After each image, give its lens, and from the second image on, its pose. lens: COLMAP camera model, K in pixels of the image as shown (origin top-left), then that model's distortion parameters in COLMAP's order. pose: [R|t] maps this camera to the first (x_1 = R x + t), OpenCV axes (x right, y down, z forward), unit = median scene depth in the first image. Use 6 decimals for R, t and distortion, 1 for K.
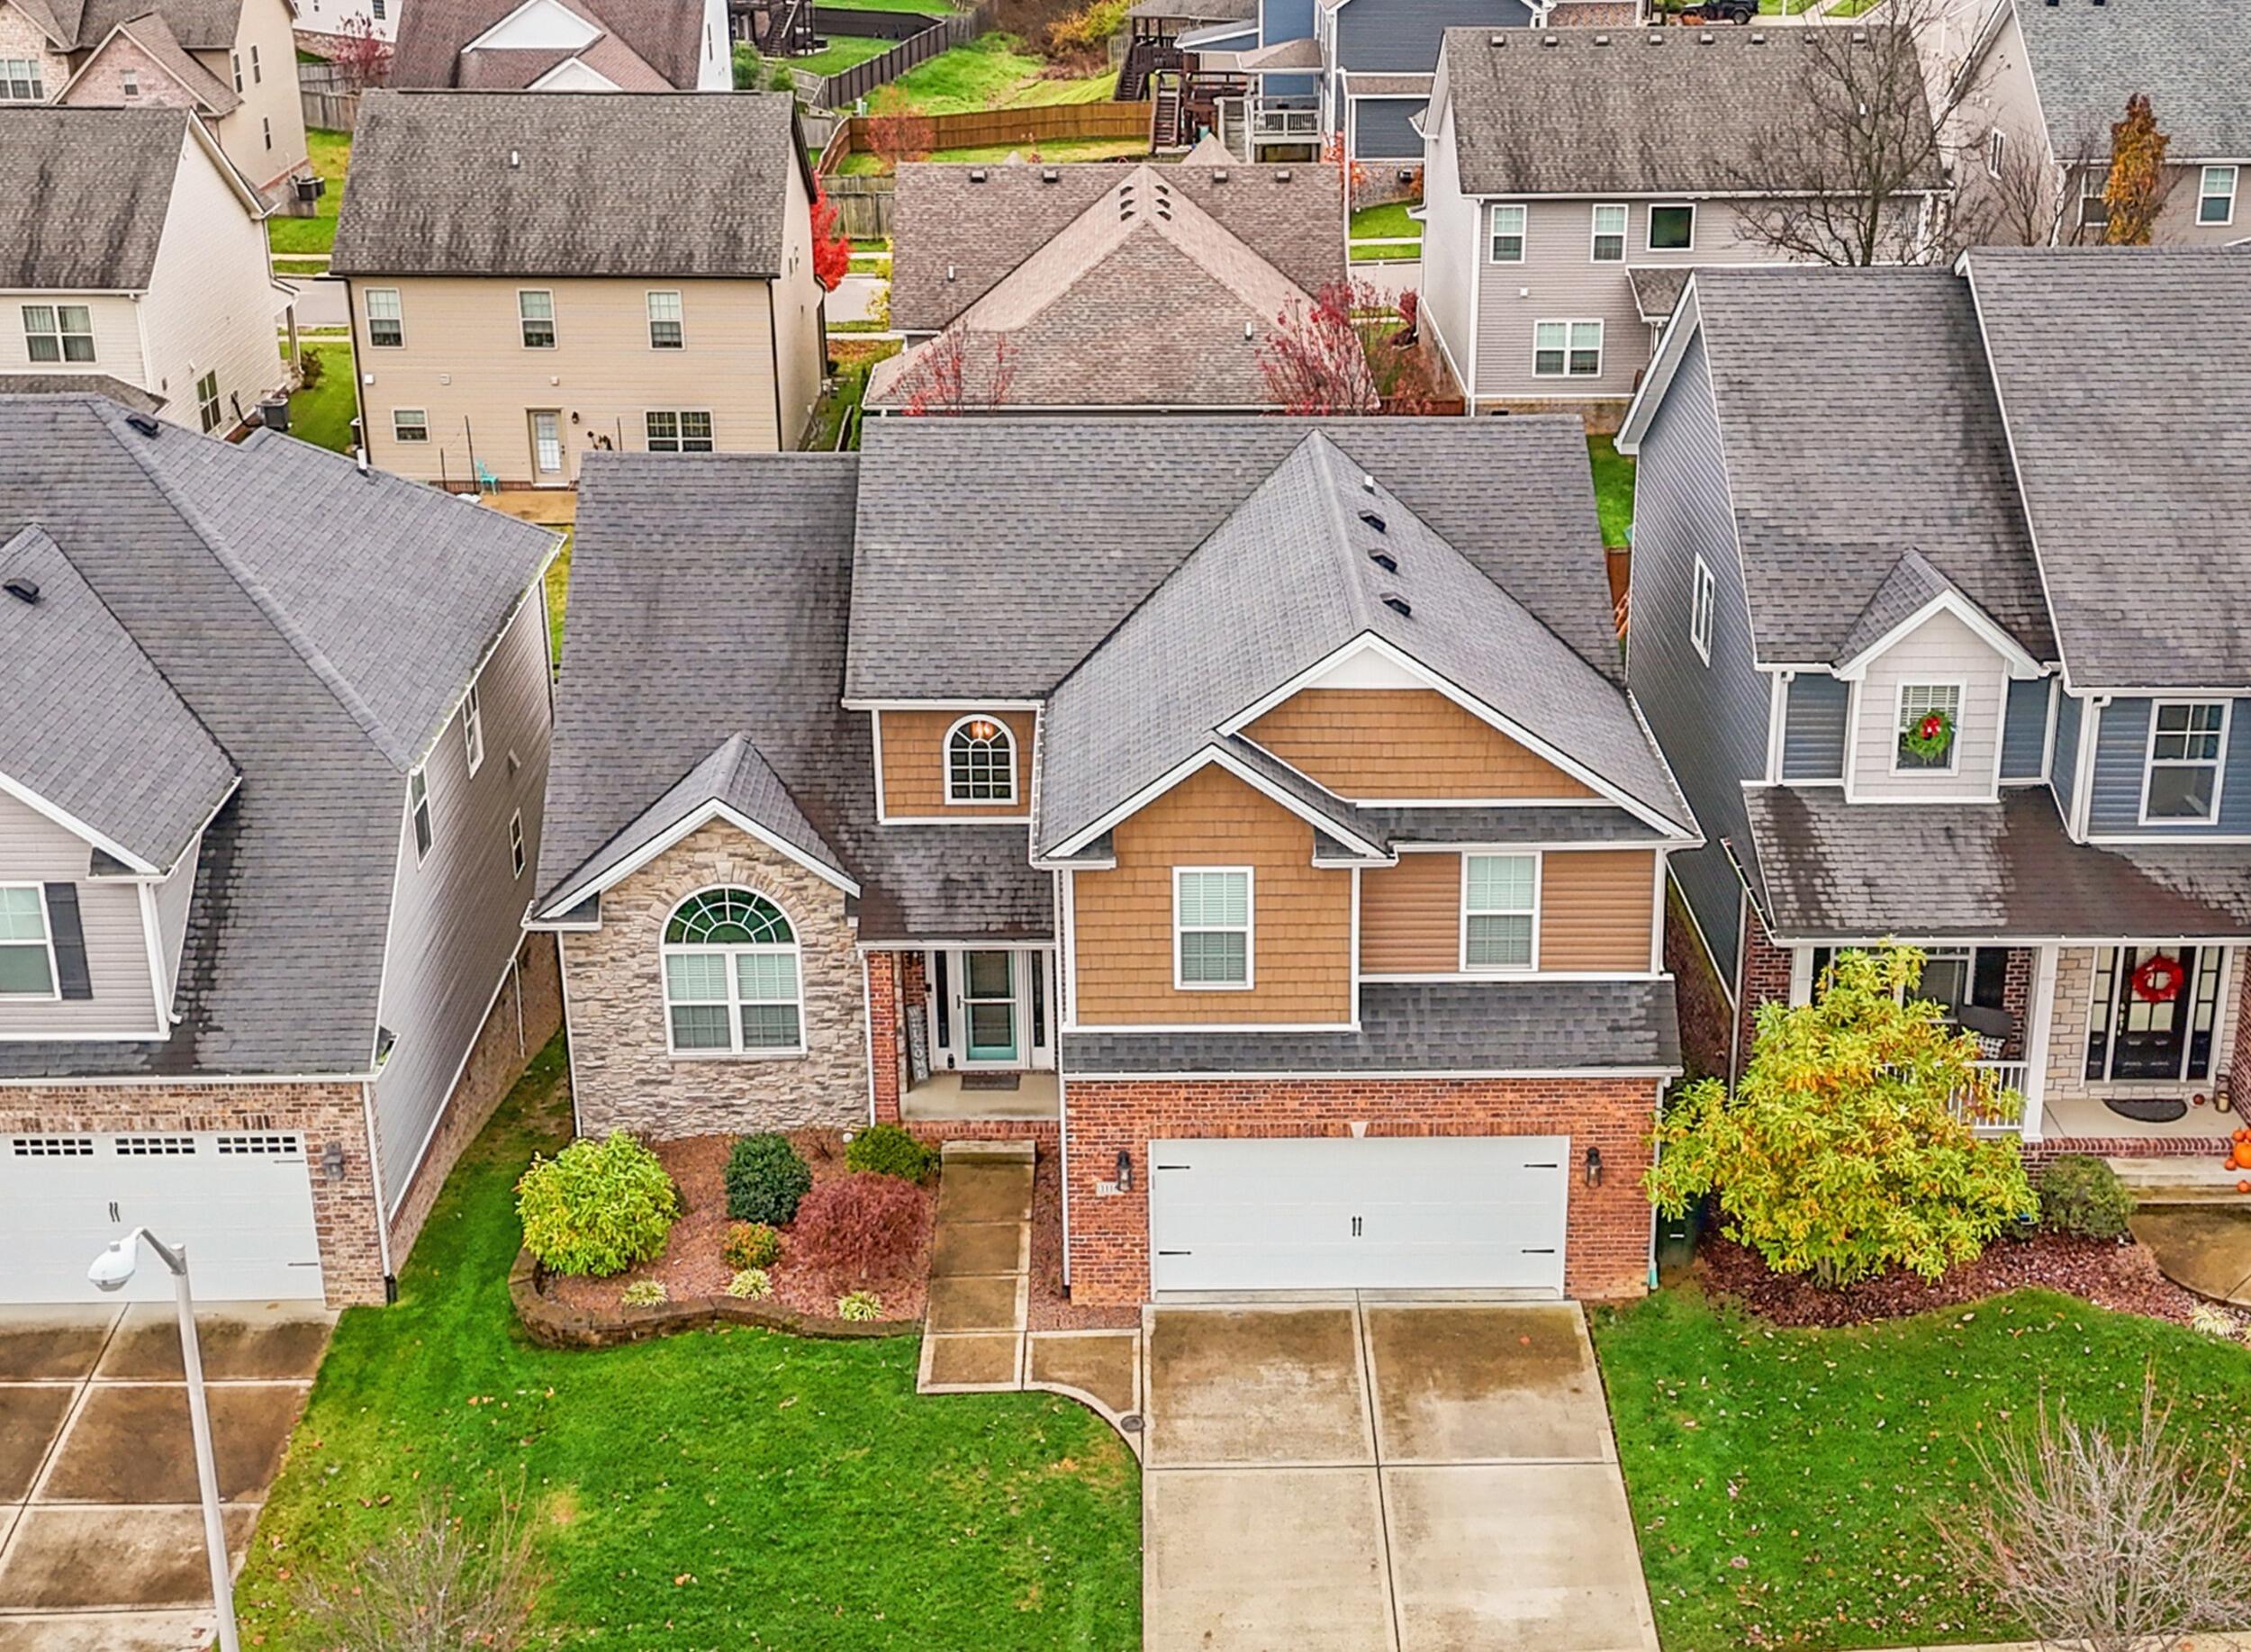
lens RADIAL K [[3017.4, 0, 1125.5], [0, 3017.4, 826.0], [0, 0, 1]] dist [0.071752, -0.074712]
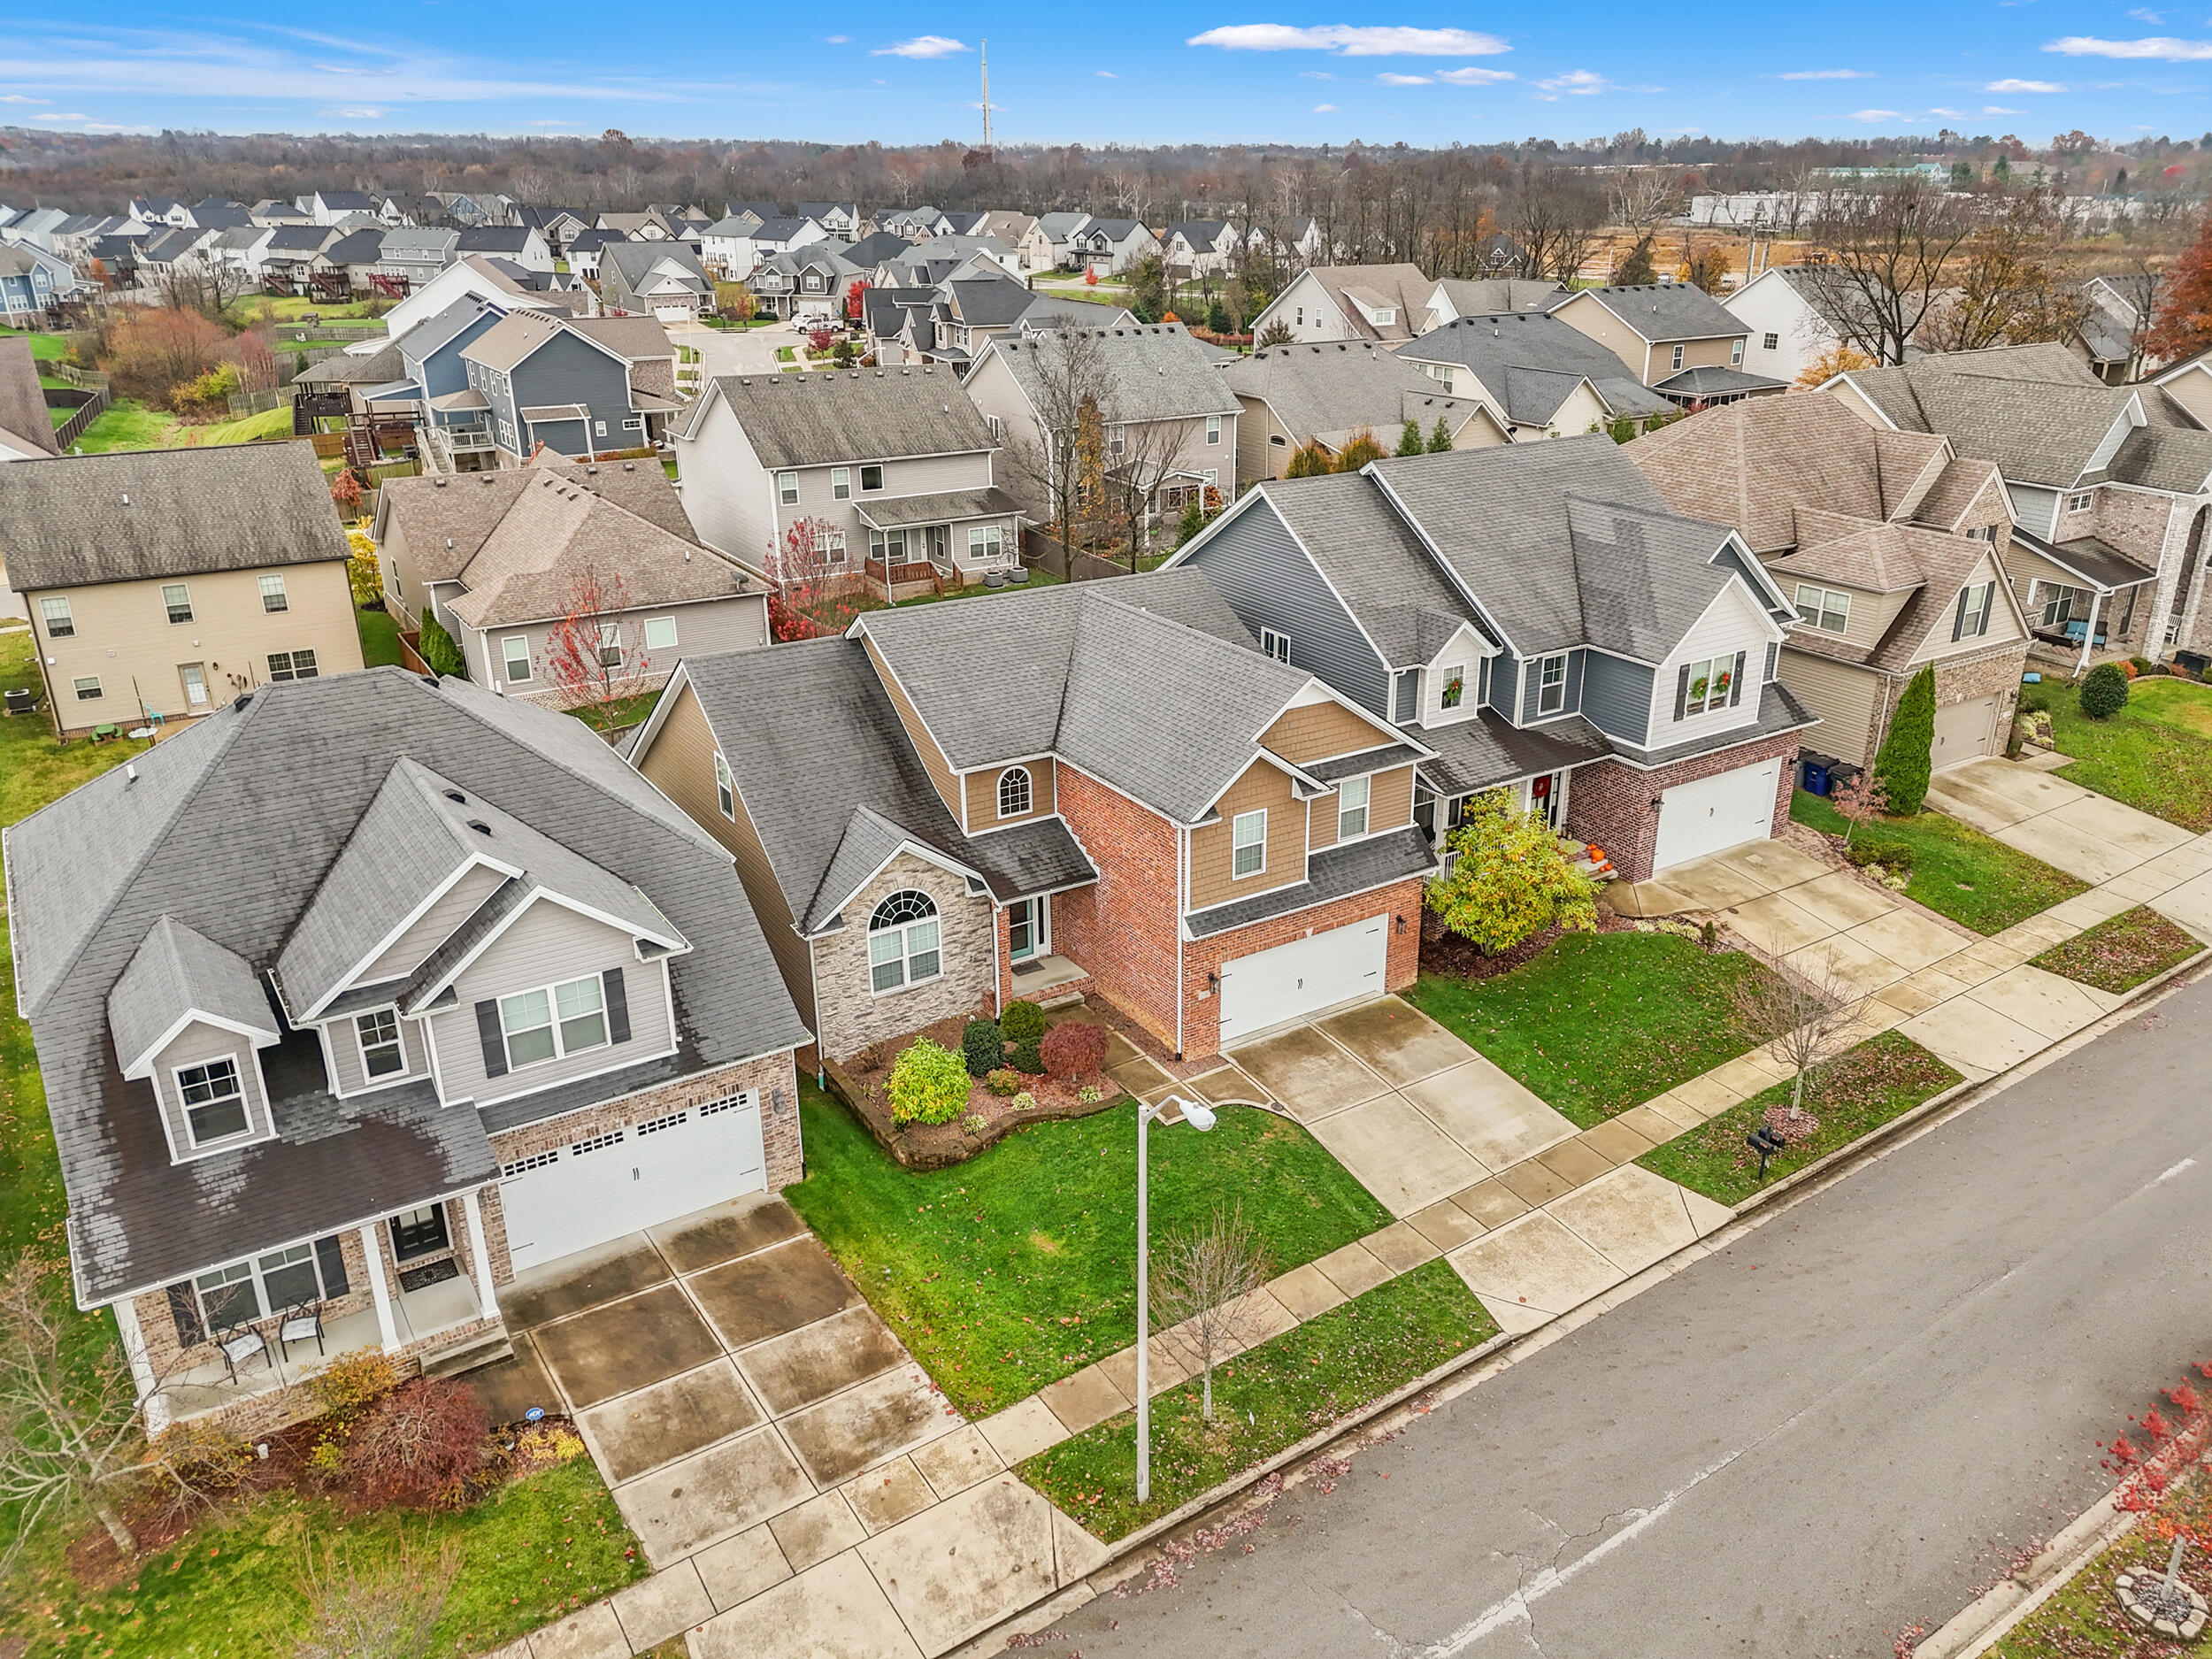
lens RADIAL K [[1656.3, 0, 1106.0], [0, 1656.3, 829.5], [0, 0, 1]] dist [0.087465, -0.107587]
pose [[0.841128, -0.196075, 0.504041, -0.503738], [0.189692, 0.979719, 0.064564, -0.052804], [-0.506478, 0.041306, 0.861263, 0.129206]]
